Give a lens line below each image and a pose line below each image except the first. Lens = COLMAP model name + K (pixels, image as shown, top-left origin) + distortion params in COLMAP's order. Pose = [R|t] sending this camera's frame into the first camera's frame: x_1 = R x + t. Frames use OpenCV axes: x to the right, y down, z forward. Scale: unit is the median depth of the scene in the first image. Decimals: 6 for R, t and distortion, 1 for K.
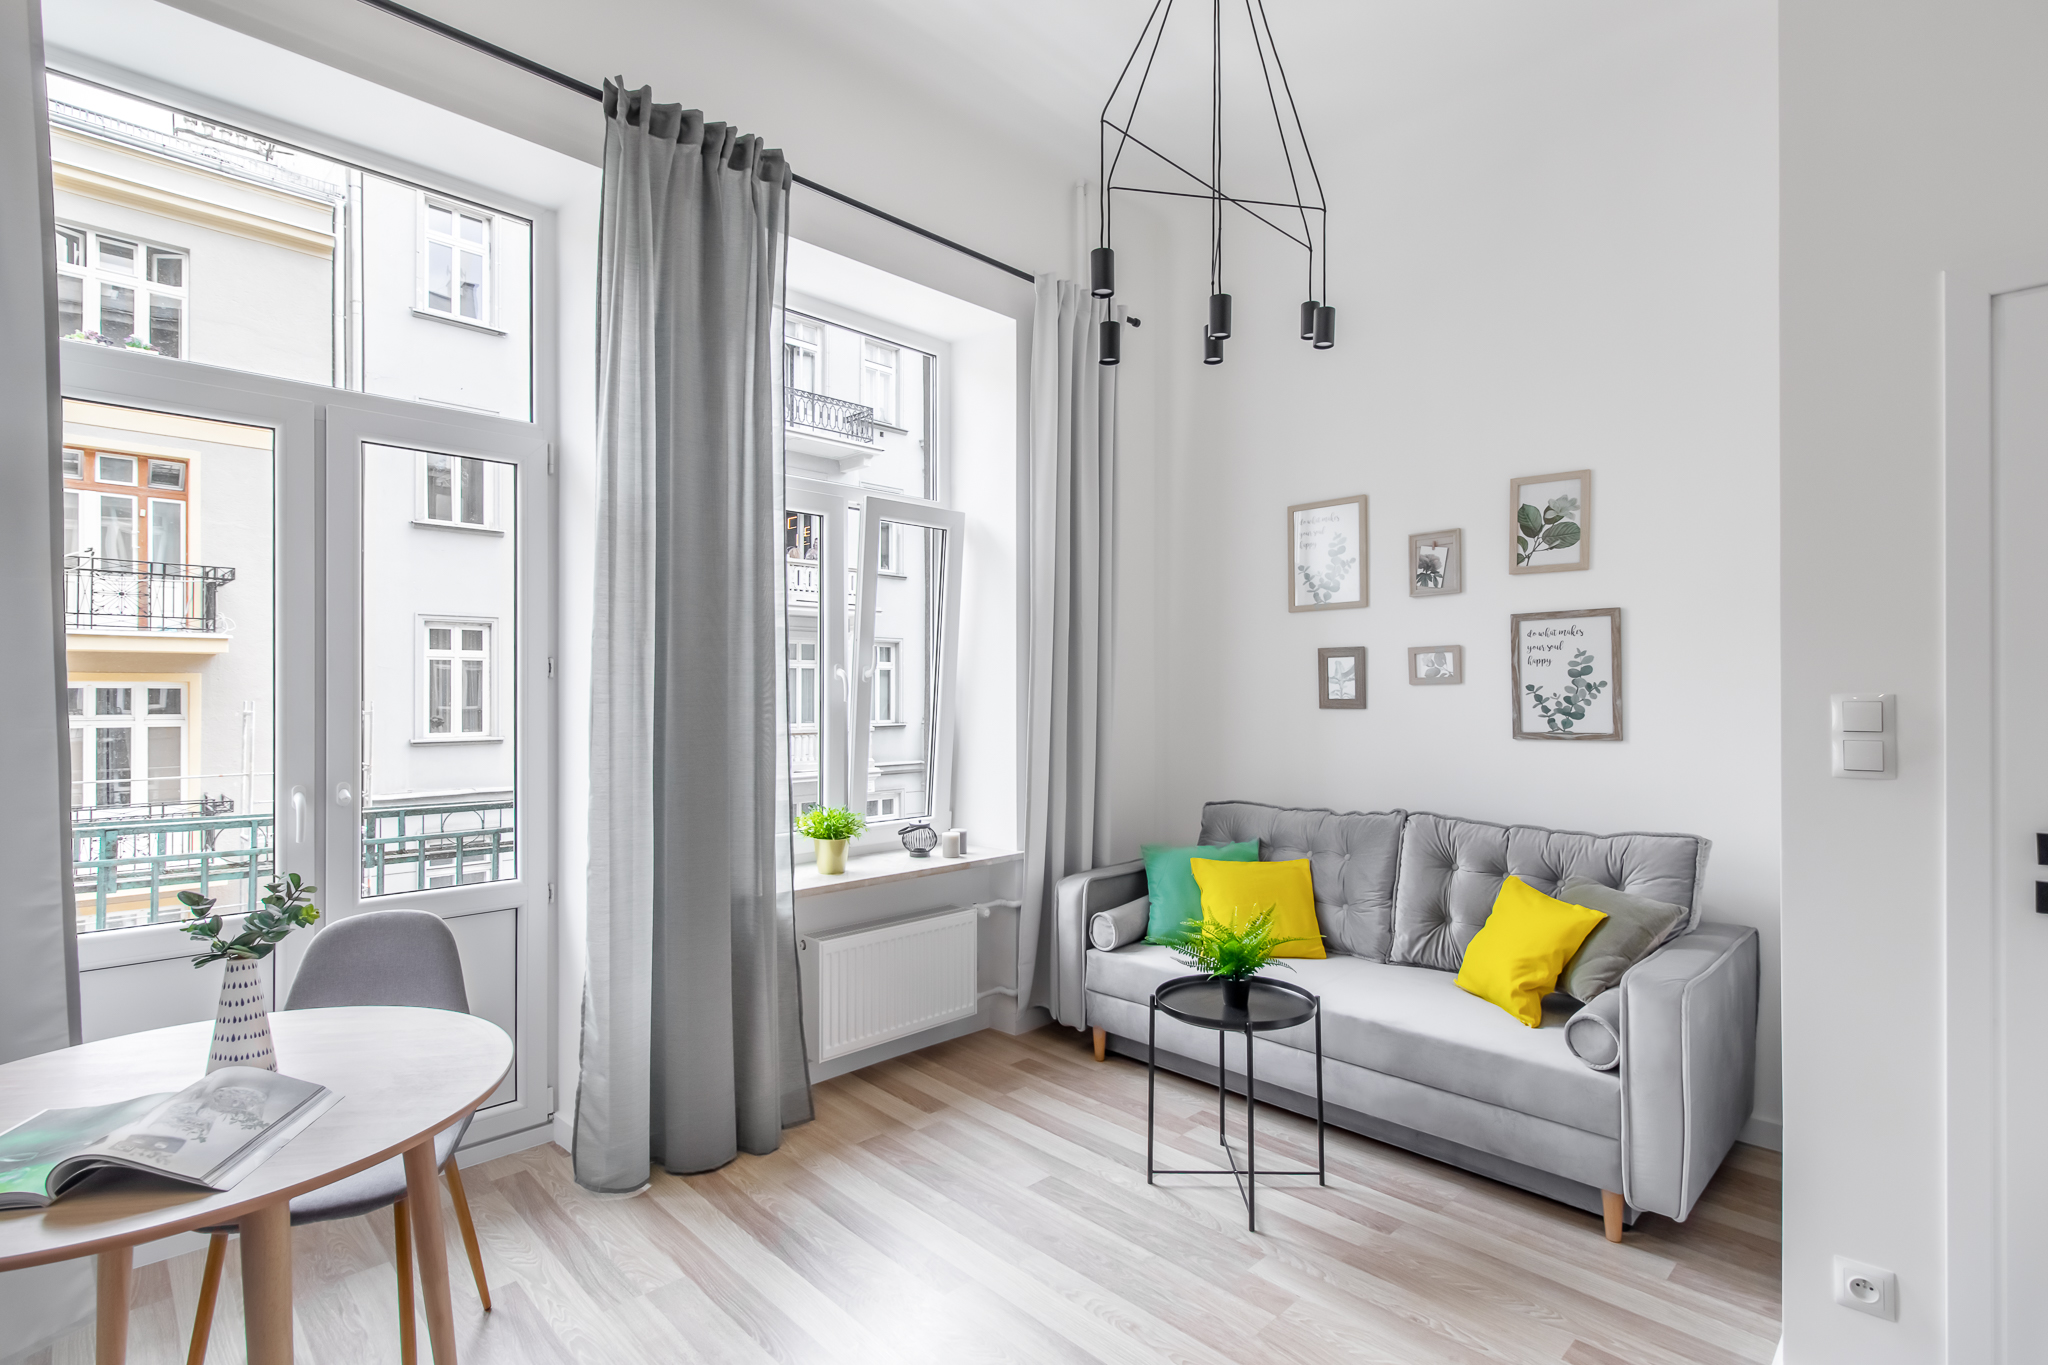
lens RADIAL K [[973.4, 0, 1004.4], [0, 973.4, 690.4], [0, 0, 1]] dist [0.002223, -0.002550]
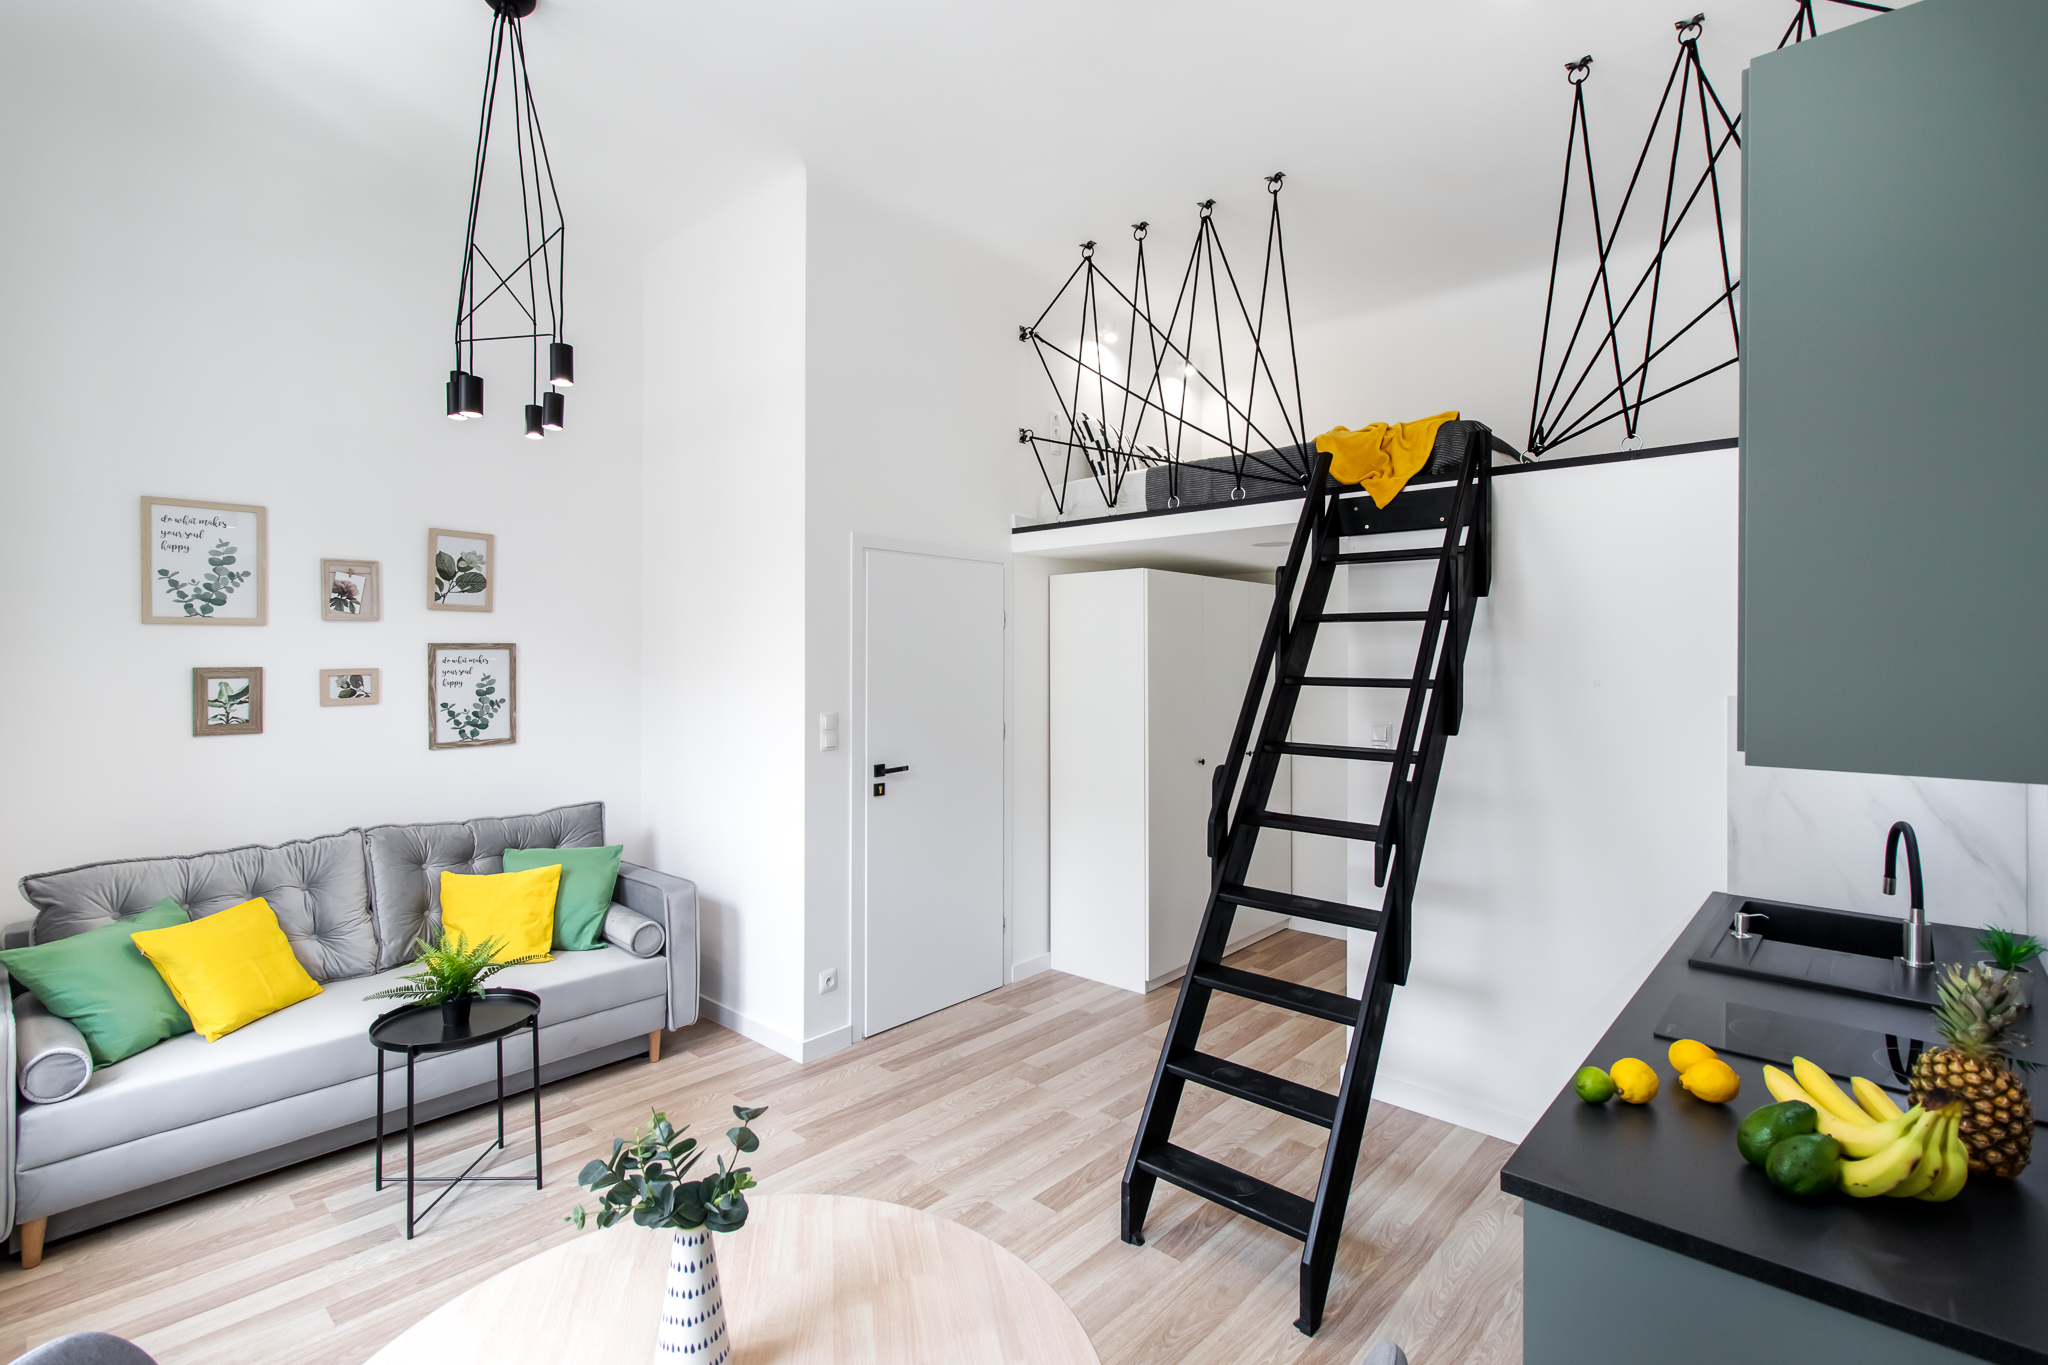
lens RADIAL K [[973.4, 0, 1013.5], [0, 973.4, 665.1], [0, 0, 1]] dist [0.002223, -0.002550]
pose [[-0.058037, -0.007324, 0.998288, -0.701520], [-0.000800, 0.999973, 0.007290, -0.062062], [-0.998314, -0.000376, -0.058041, 0.373586]]
